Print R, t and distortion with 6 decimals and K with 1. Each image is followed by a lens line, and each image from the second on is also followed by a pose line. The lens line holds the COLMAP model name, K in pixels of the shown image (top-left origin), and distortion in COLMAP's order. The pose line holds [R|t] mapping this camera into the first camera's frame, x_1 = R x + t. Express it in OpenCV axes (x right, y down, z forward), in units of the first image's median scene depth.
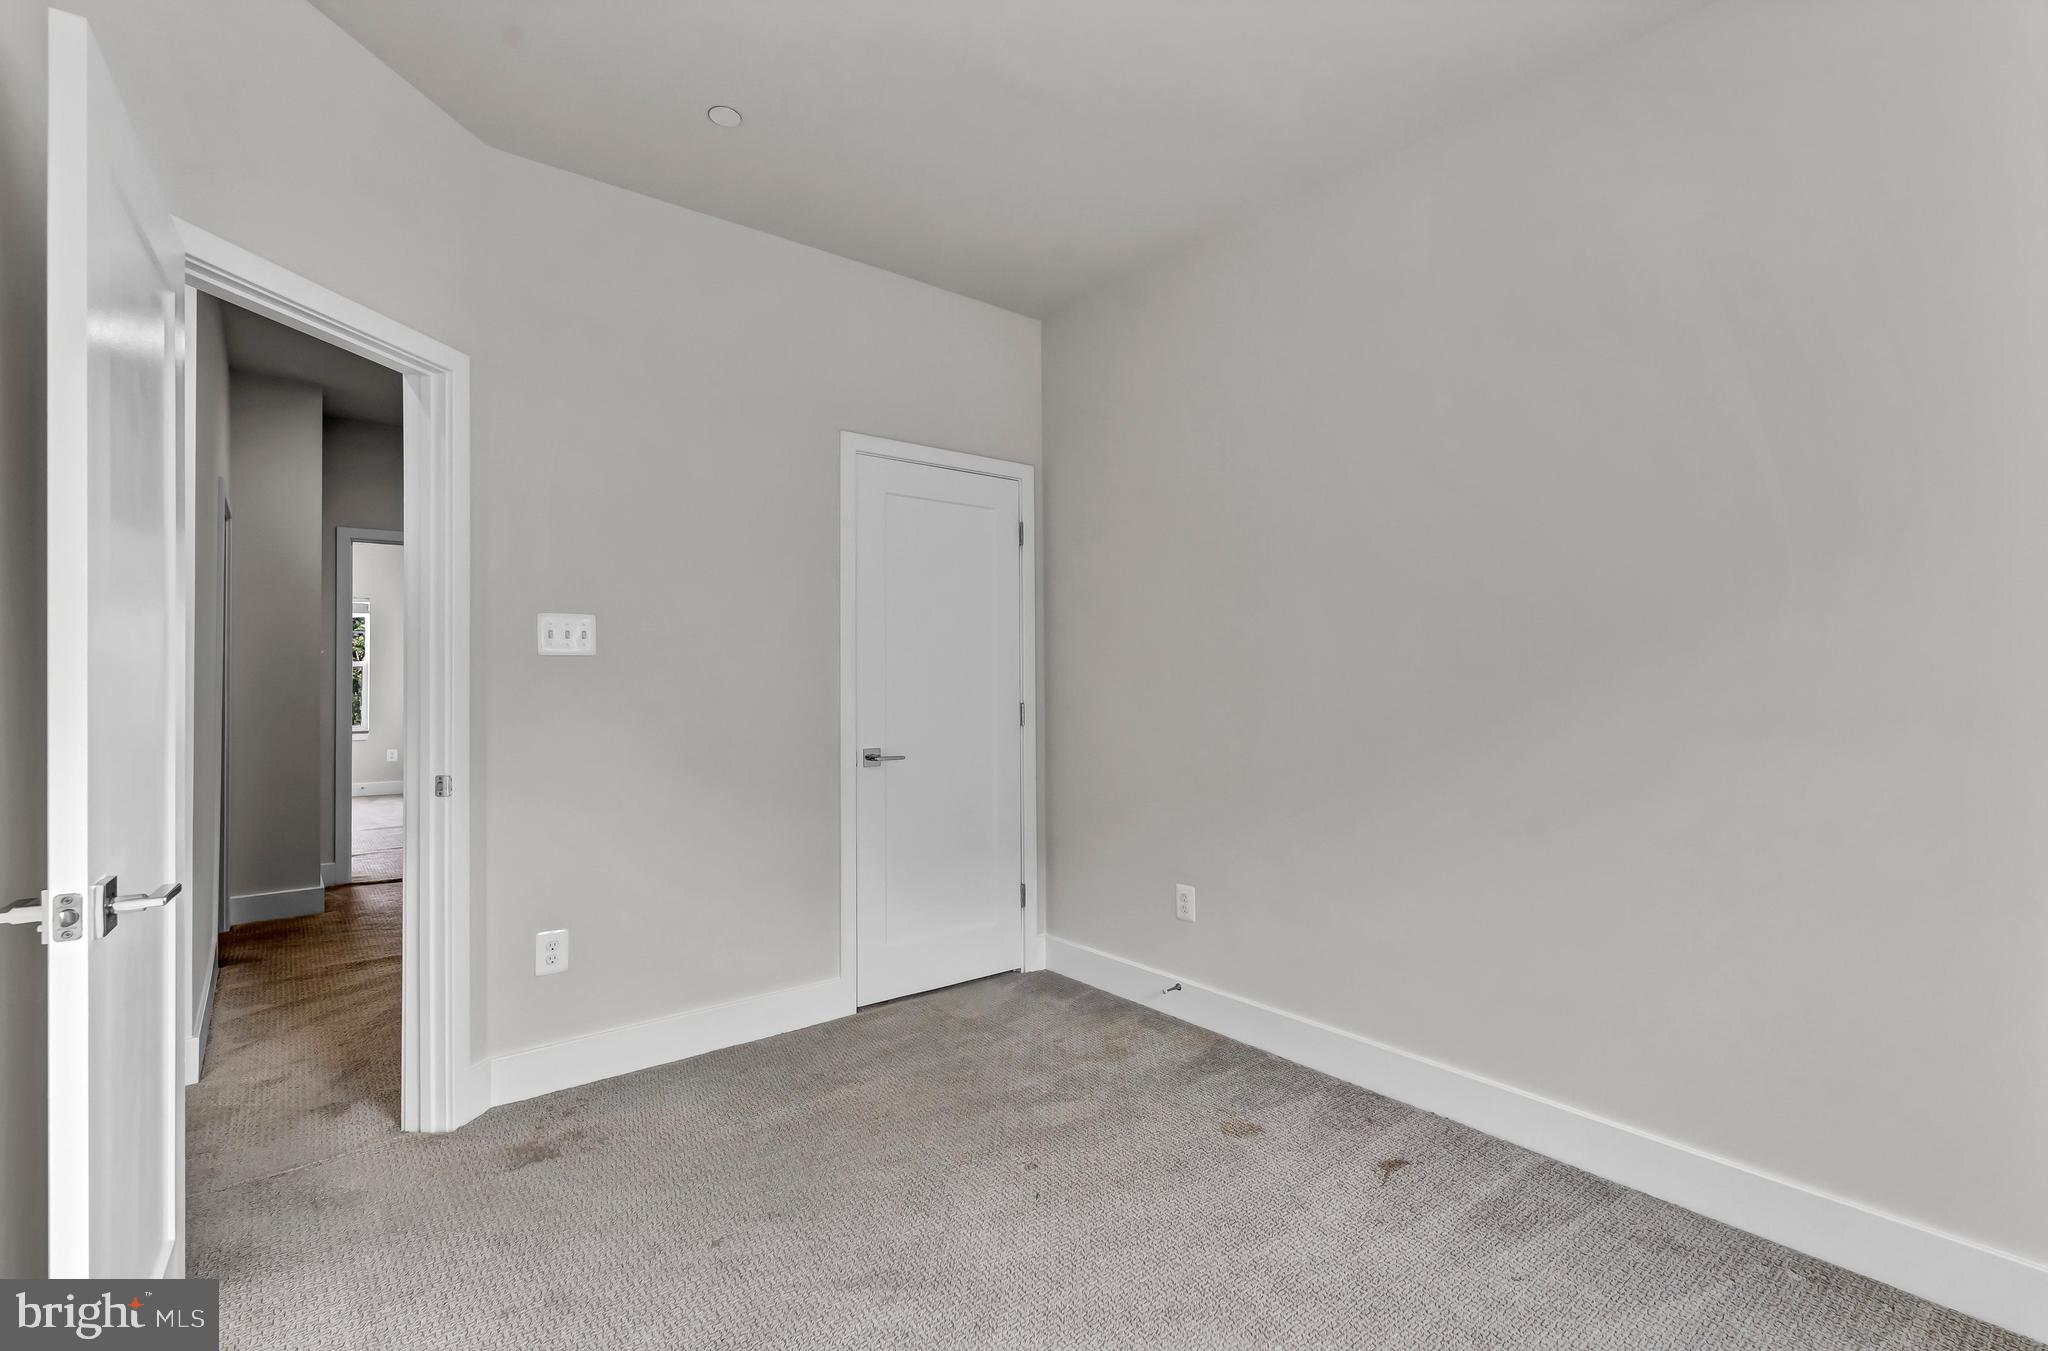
lens RADIAL K [[932.5, 0, 1024.9], [0, 932.5, 676.0], [0, 0, 1]] dist [-0.008560, 0.001015]
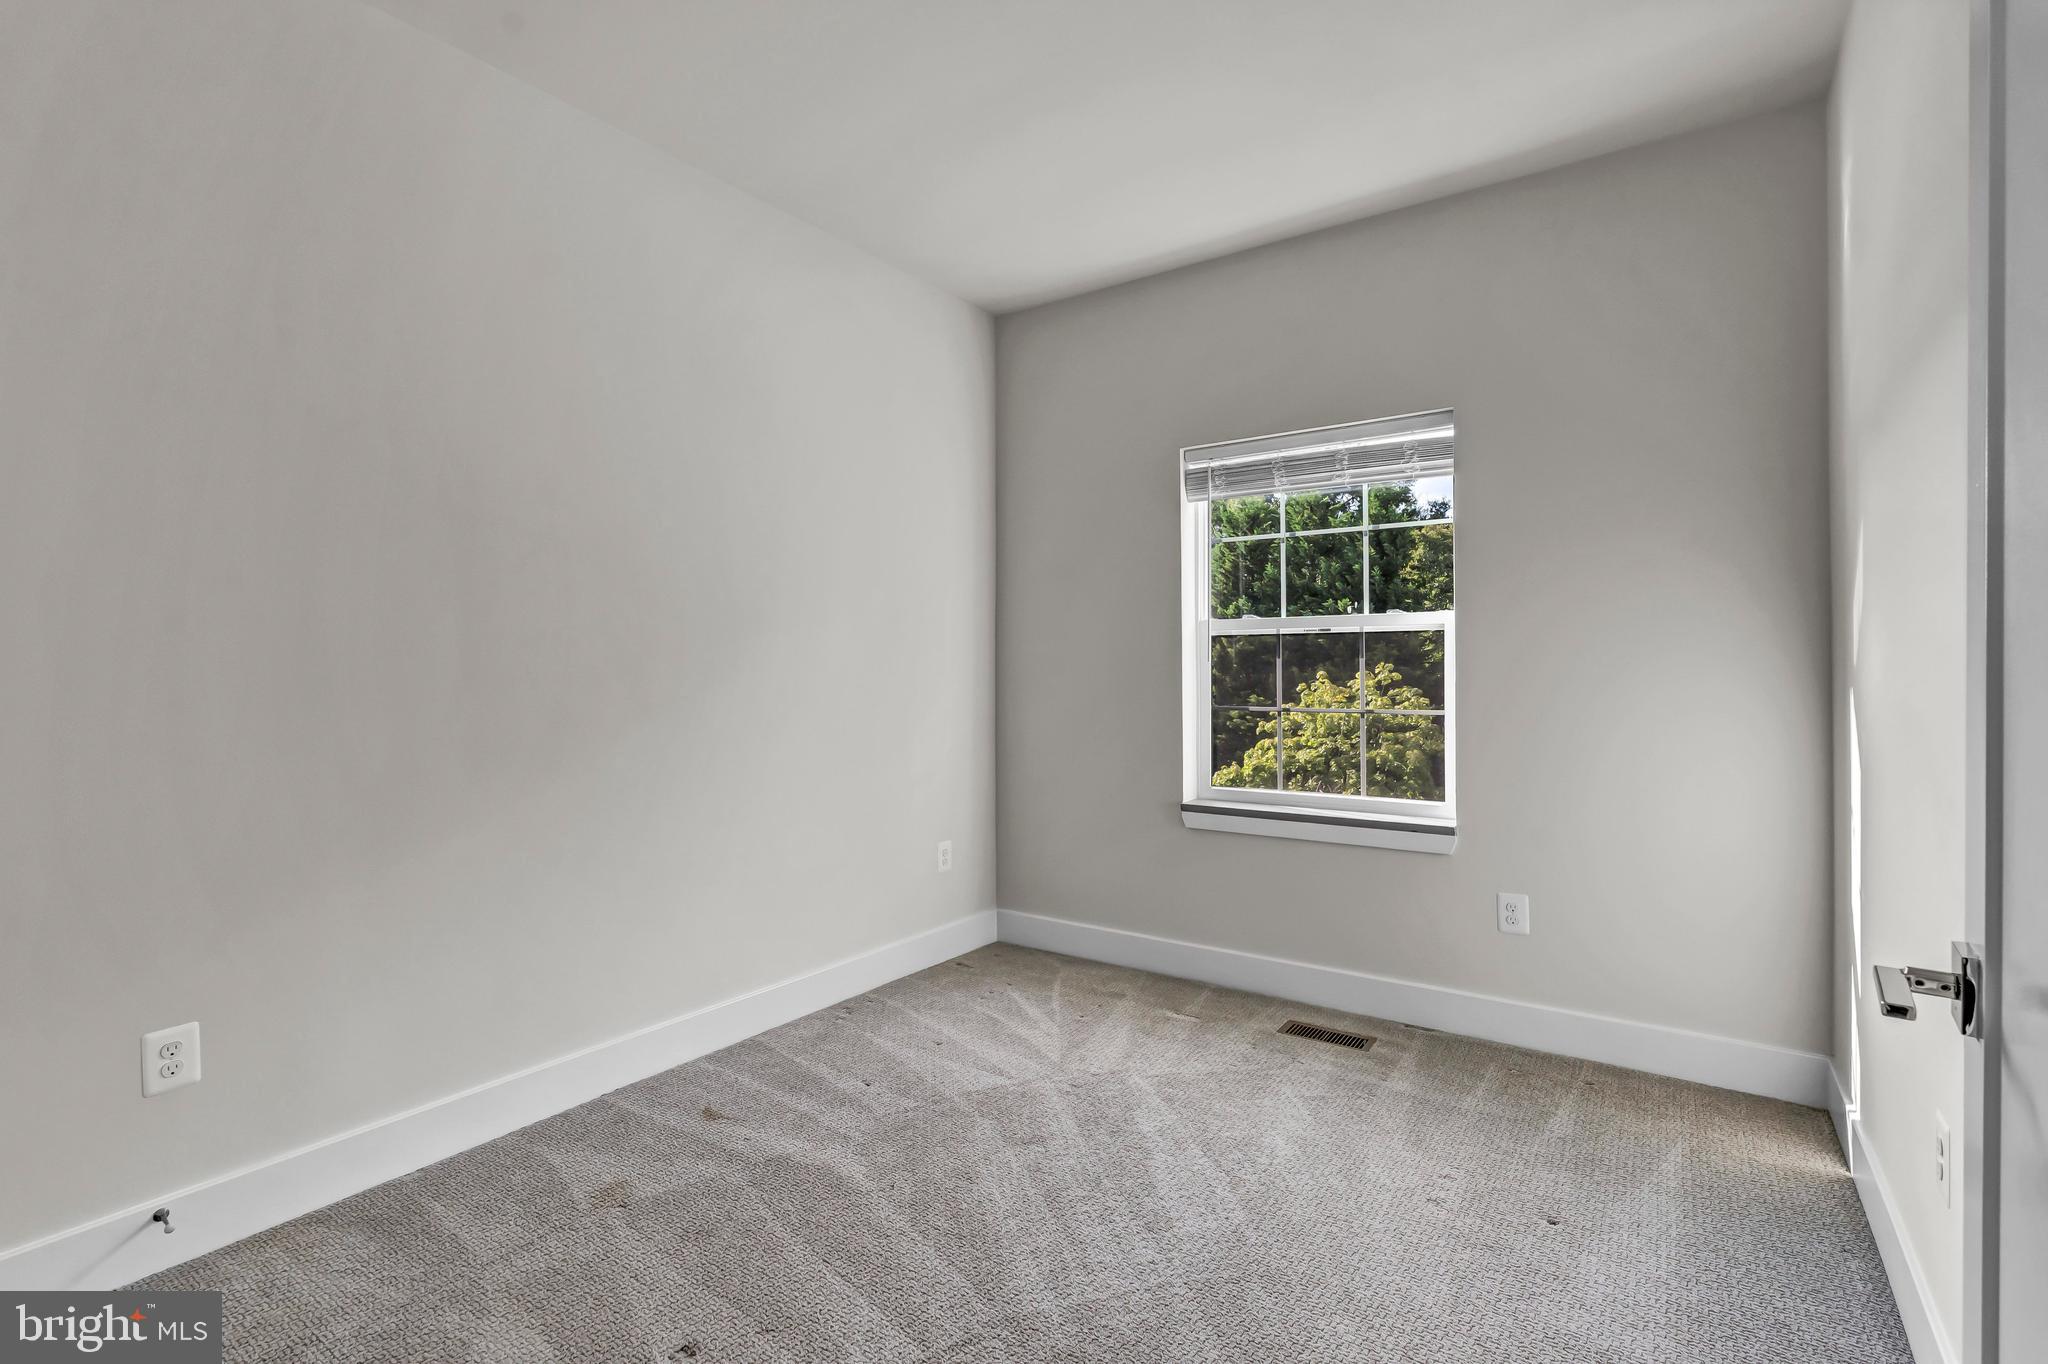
lens RADIAL K [[932.5, 0, 1015.9], [0, 932.5, 674.0], [0, 0, 1]] dist [-0.008560, 0.001015]
pose [[-0.290108, 0.002743, 0.956990, -0.606006], [-0.002440, 0.999991, -0.003606, 0.013601], [-0.956991, -0.003381, -0.290099, 0.795112]]
